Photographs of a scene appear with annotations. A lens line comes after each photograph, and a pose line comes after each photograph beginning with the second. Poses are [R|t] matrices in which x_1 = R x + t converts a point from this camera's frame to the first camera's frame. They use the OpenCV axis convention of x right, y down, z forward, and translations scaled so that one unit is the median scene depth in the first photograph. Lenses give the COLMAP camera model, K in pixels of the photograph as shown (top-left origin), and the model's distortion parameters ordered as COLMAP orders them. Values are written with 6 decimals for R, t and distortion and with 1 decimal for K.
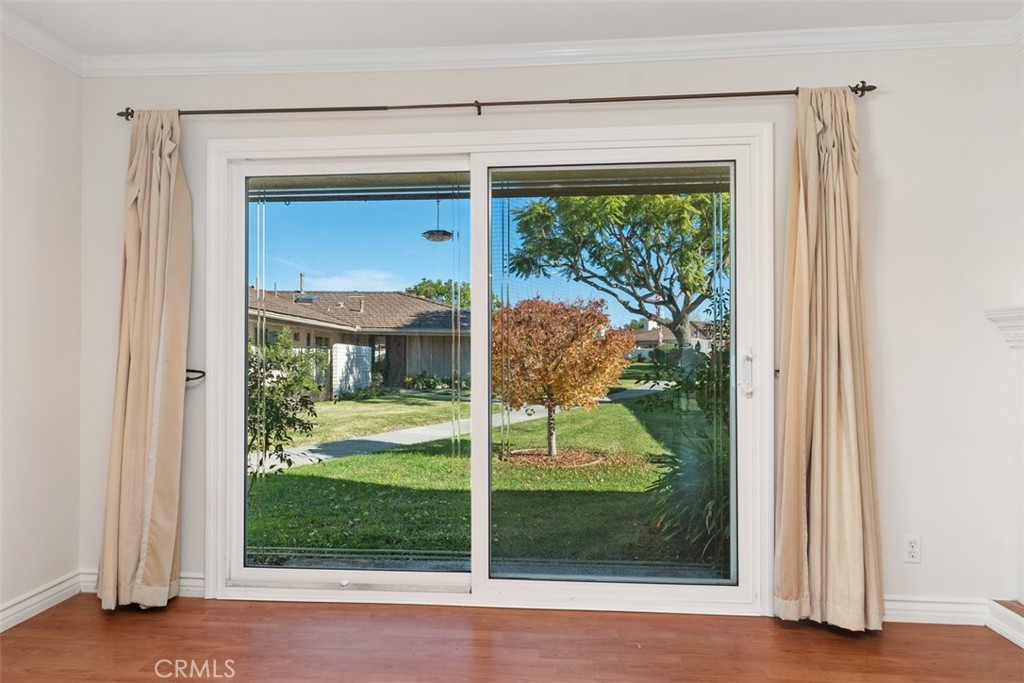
lens RADIAL K [[578.8, 0, 516.8], [0, 578.8, 348.1], [0, 0, 1]] dist [0.010802, -0.000667]
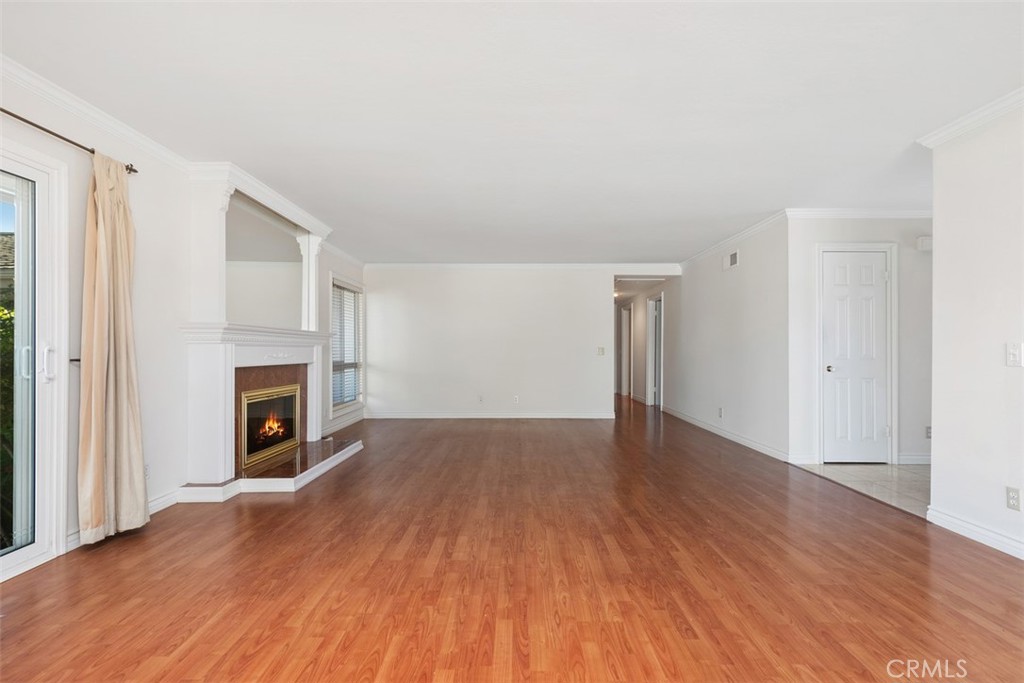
lens RADIAL K [[468.9, 0, 510.3], [0, 468.9, 349.9], [0, 0, 1]] dist [0.008153, -0.001273]
pose [[-0.073933, -0.000490, 0.997263, -0.116964], [-0.007110, 0.999975, -0.000036, 0.001924], [-0.997238, -0.007093, -0.073935, 0.019775]]
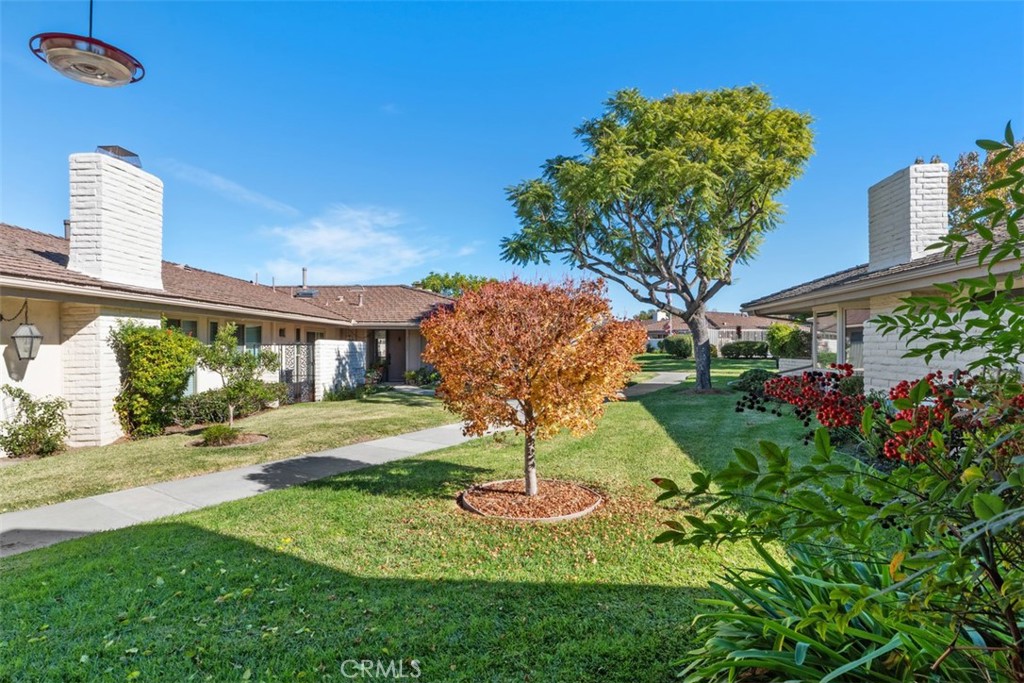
lens RADIAL K [[523.3, 0, 507.8], [0, 523.3, 361.4], [0, 0, 1]] dist [-0.001708, 0.000274]
pose [[0.998523, -0.008746, -0.053626, 0.033574], [0.011054, 0.999018, 0.042903, -0.005386], [0.053198, -0.043433, 0.997639, 0.171076]]
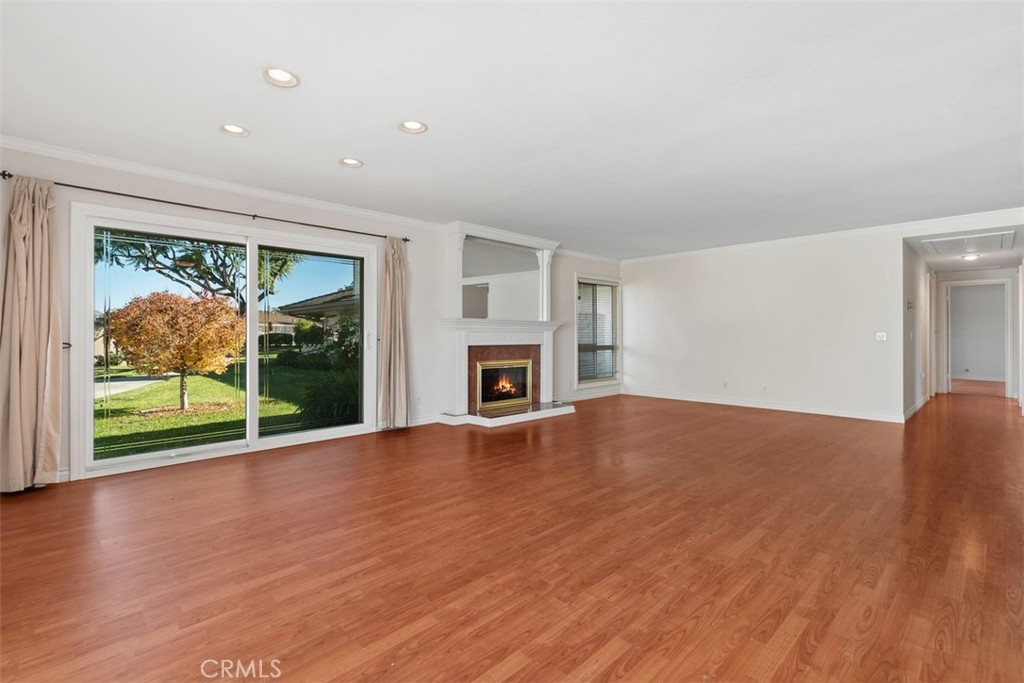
lens RADIAL K [[468.9, 0, 511.9], [0, 468.9, 335.0], [0, 0, 1]] dist [0.008153, -0.001273]
pose [[0.655088, -0.001123, 0.755552, -0.136564], [-0.005214, 0.999968, 0.006007, 0.000610], [-0.755535, -0.007875, 0.655061, -0.153338]]
